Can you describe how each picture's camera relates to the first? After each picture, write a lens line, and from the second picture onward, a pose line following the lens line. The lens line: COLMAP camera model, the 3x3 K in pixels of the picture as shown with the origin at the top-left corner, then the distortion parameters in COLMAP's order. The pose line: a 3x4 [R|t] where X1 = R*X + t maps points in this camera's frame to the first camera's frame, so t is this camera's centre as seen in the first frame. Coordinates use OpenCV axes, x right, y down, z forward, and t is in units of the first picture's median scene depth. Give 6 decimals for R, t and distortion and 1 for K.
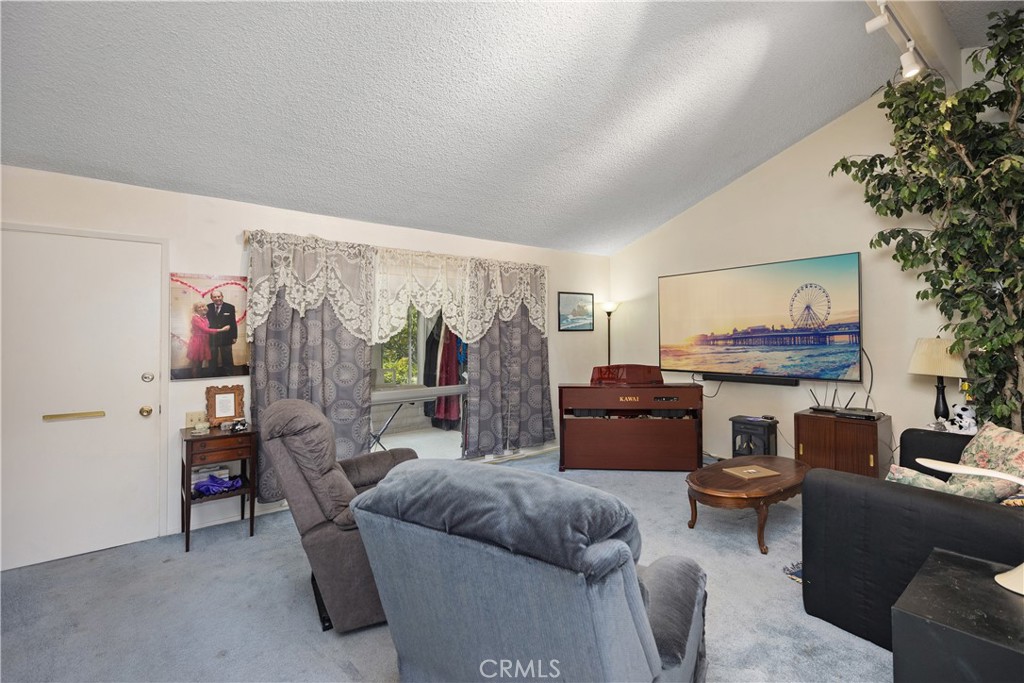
lens RADIAL K [[460.8, 0, 511.6], [0, 460.8, 338.2], [0, 0, 1]] dist [0.007533, -0.001924]
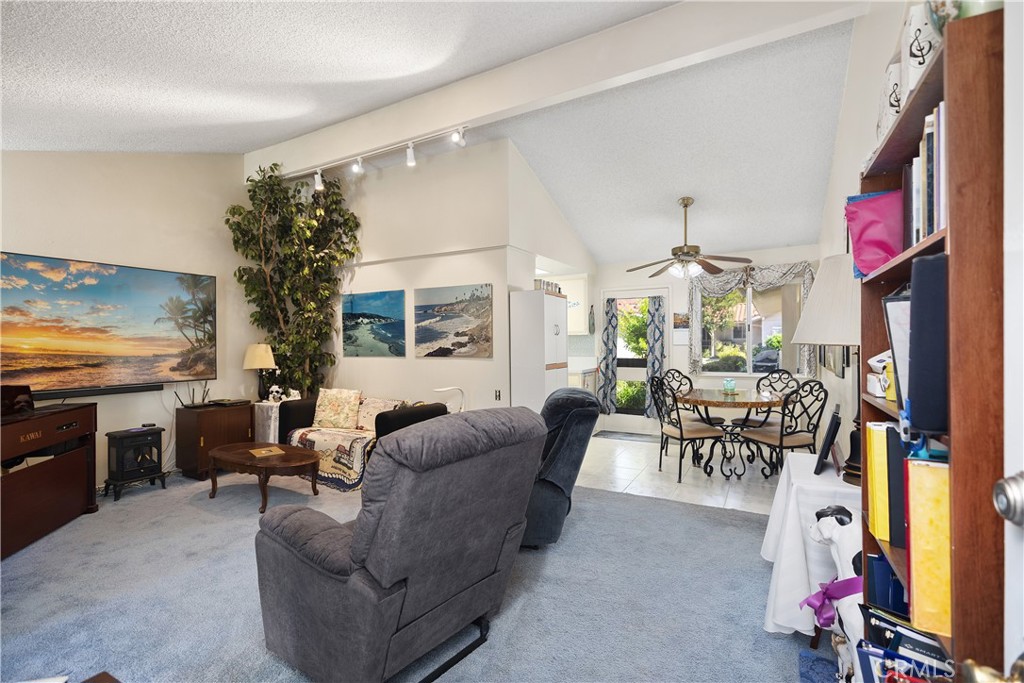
lens RADIAL K [[460.8, 0, 512.6], [0, 460.8, 345.2], [0, 0, 1]] dist [0.007533, -0.001924]
pose [[-0.385223, 0.006190, 0.922803, -0.661966], [0.013323, 0.999911, -0.001146, 0.012913], [-0.922727, 0.011853, -0.385271, 0.663018]]
